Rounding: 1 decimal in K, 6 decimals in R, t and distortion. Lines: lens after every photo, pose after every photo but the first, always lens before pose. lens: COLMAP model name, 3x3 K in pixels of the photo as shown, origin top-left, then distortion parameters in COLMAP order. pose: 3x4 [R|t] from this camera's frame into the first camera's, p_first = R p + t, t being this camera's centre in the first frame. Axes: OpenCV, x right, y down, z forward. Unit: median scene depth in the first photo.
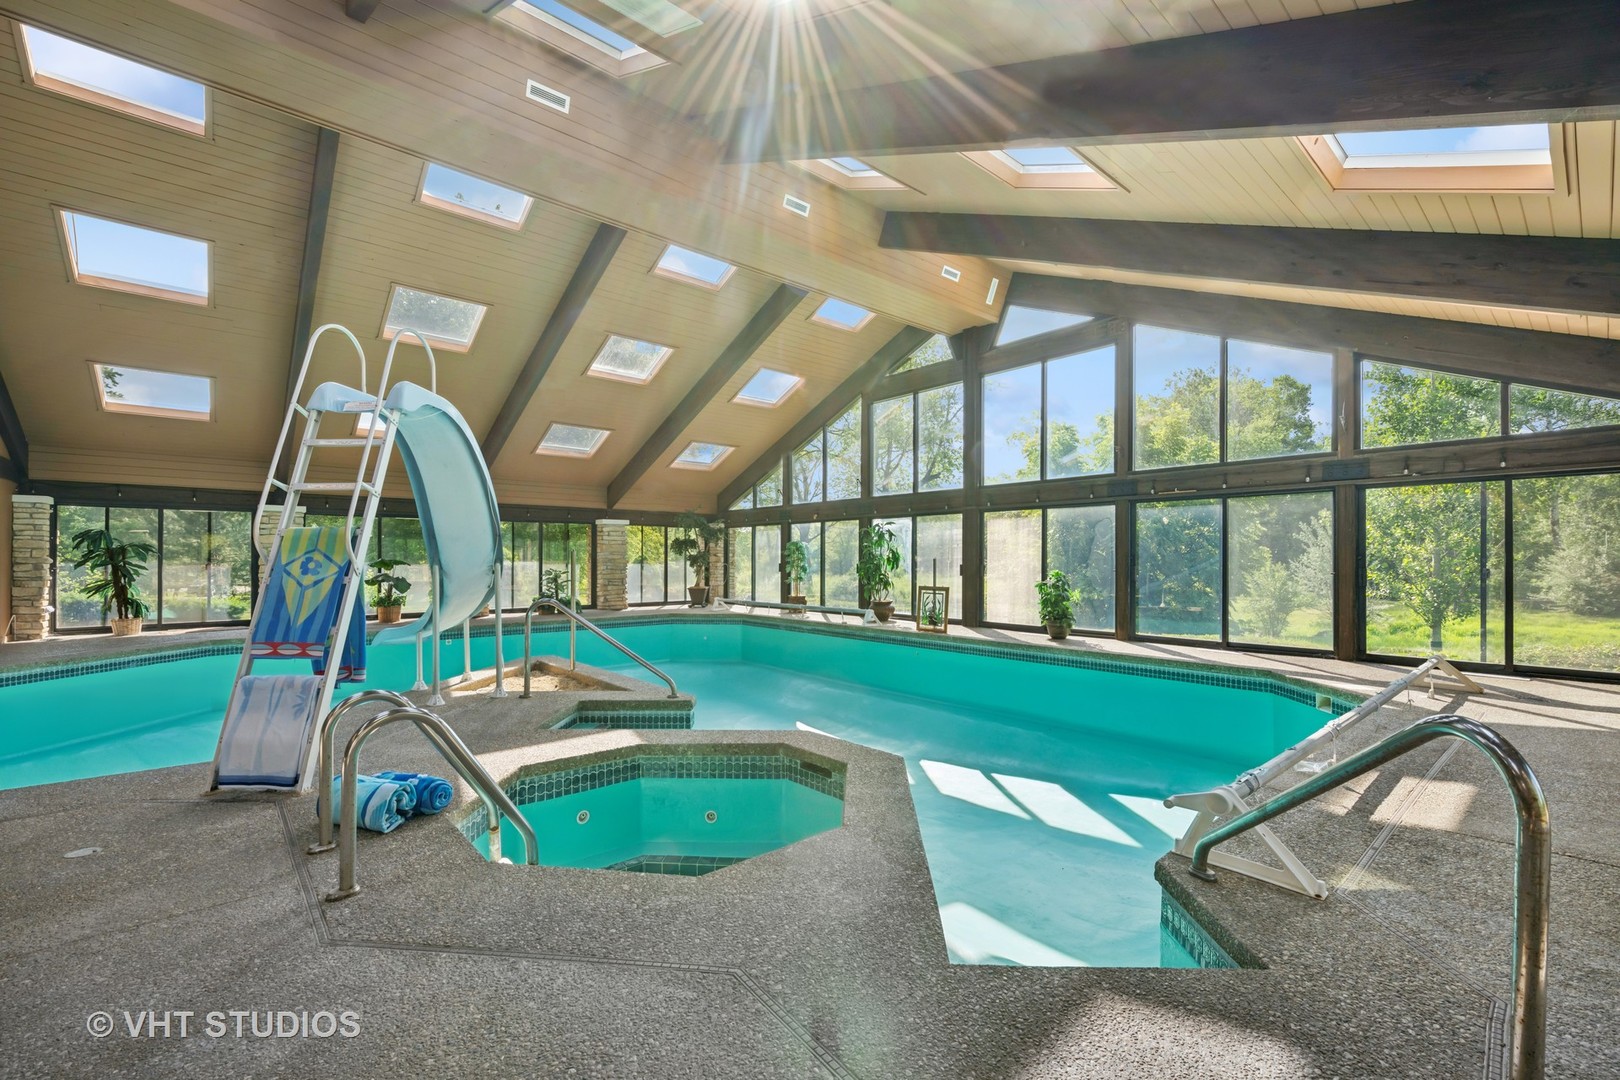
lens RADIAL K [[674.3, 0, 814.5], [0, 674.3, 556.7], [0, 0, 1]] dist [-0.000289, -0.000854]
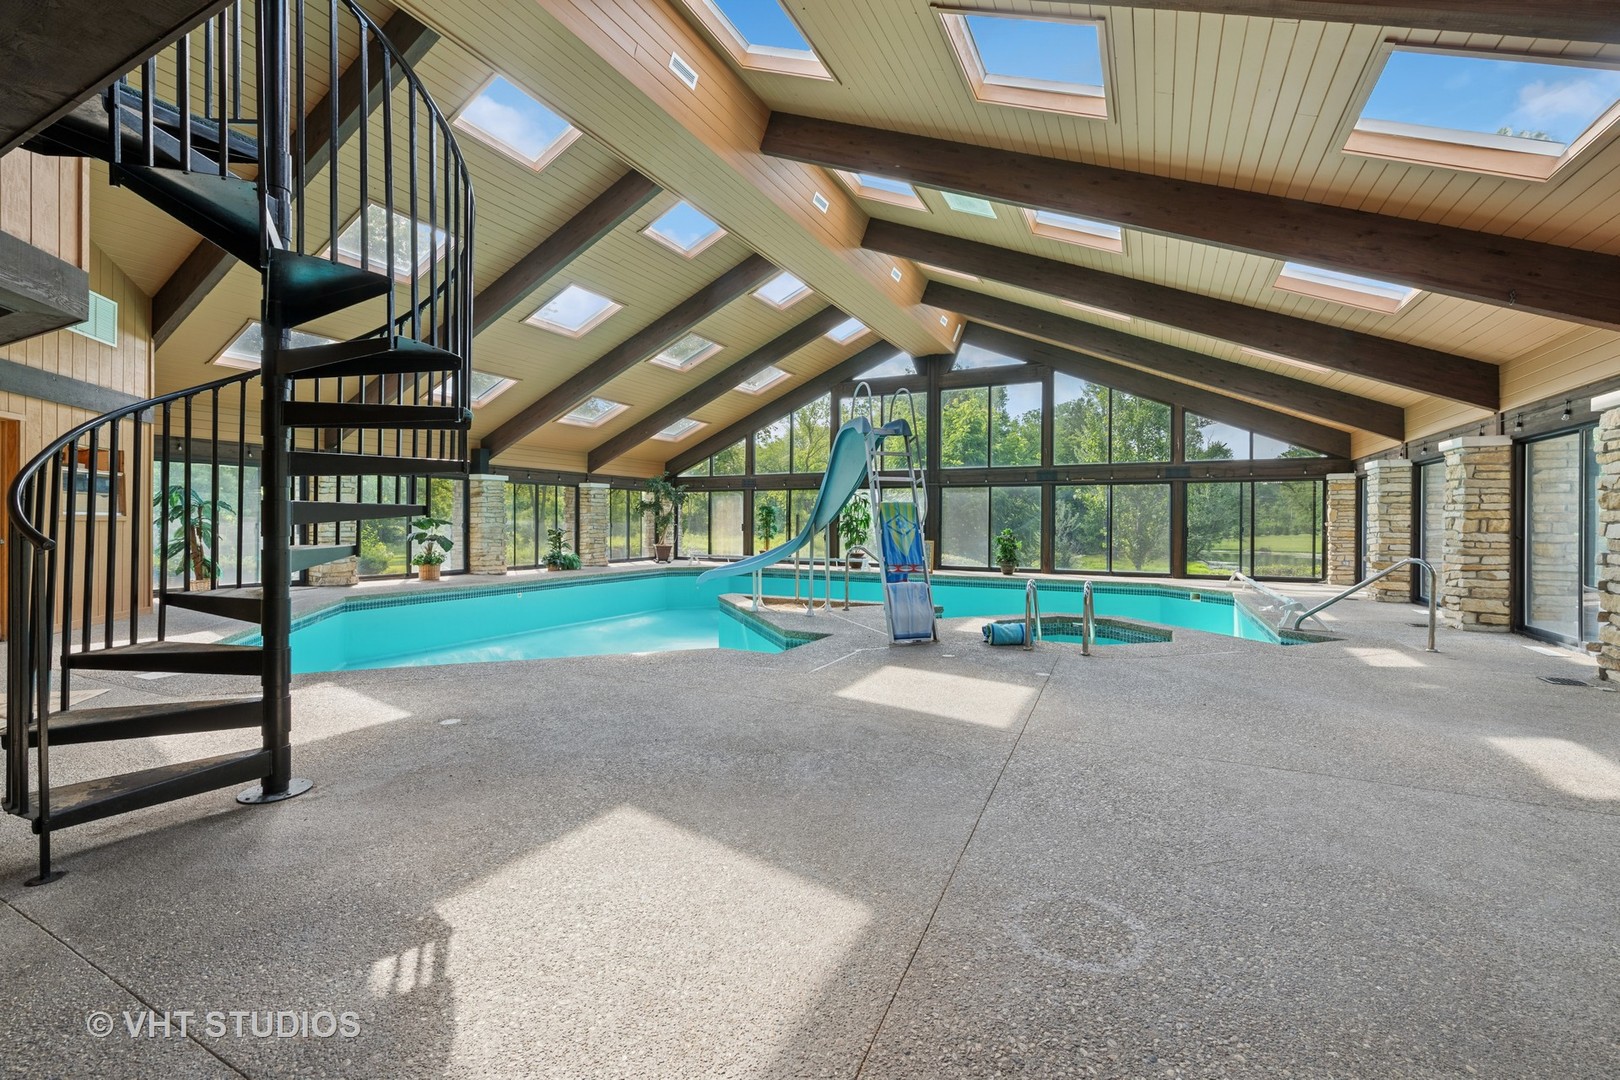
lens RADIAL K [[674.3, 0, 814.6], [0, 674.3, 523.2], [0, 0, 1]] dist [-0.000289, -0.000854]
pose [[0.923997, 0.002917, 0.382387, -0.536690], [-0.005874, 0.999961, 0.006564, 0.000579], [-0.382353, -0.008311, 0.923979, -0.196176]]
